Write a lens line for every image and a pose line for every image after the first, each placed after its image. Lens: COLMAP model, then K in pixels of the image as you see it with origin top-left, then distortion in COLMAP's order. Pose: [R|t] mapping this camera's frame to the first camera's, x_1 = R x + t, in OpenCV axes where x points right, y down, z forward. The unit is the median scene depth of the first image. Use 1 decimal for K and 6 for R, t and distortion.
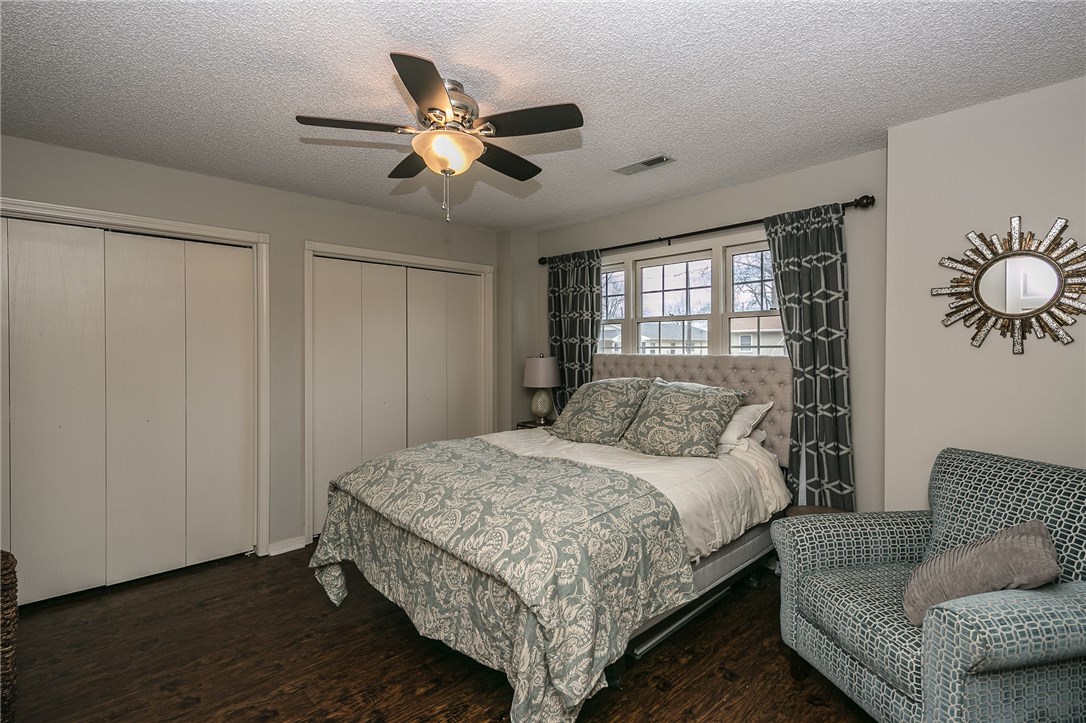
lens RADIAL K [[532.7, 0, 550.6], [0, 532.7, 353.3], [0, 0, 1]] dist [0.035023, -0.002233]
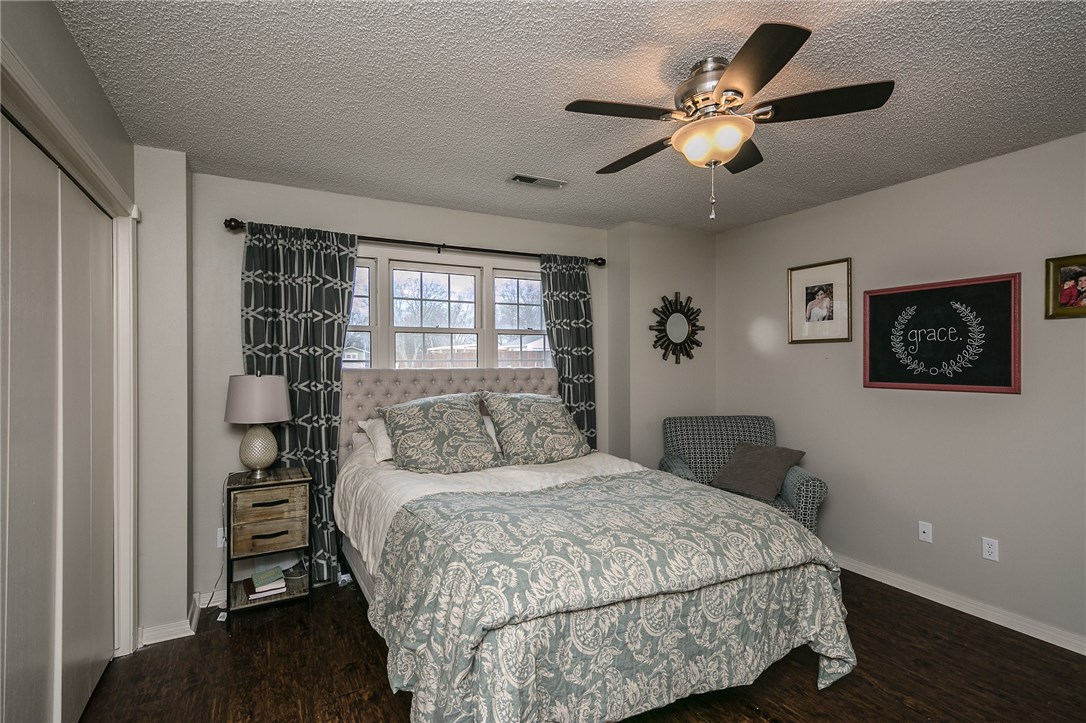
lens RADIAL K [[532.7, 0, 550.7], [0, 532.7, 361.7], [0, 0, 1]] dist [0.035023, -0.002233]
pose [[0.265753, 0.003465, 0.964035, -0.670971], [0.015388, 0.999851, -0.007836, 0.000563], [-0.963918, 0.016917, 0.265660, 0.590532]]
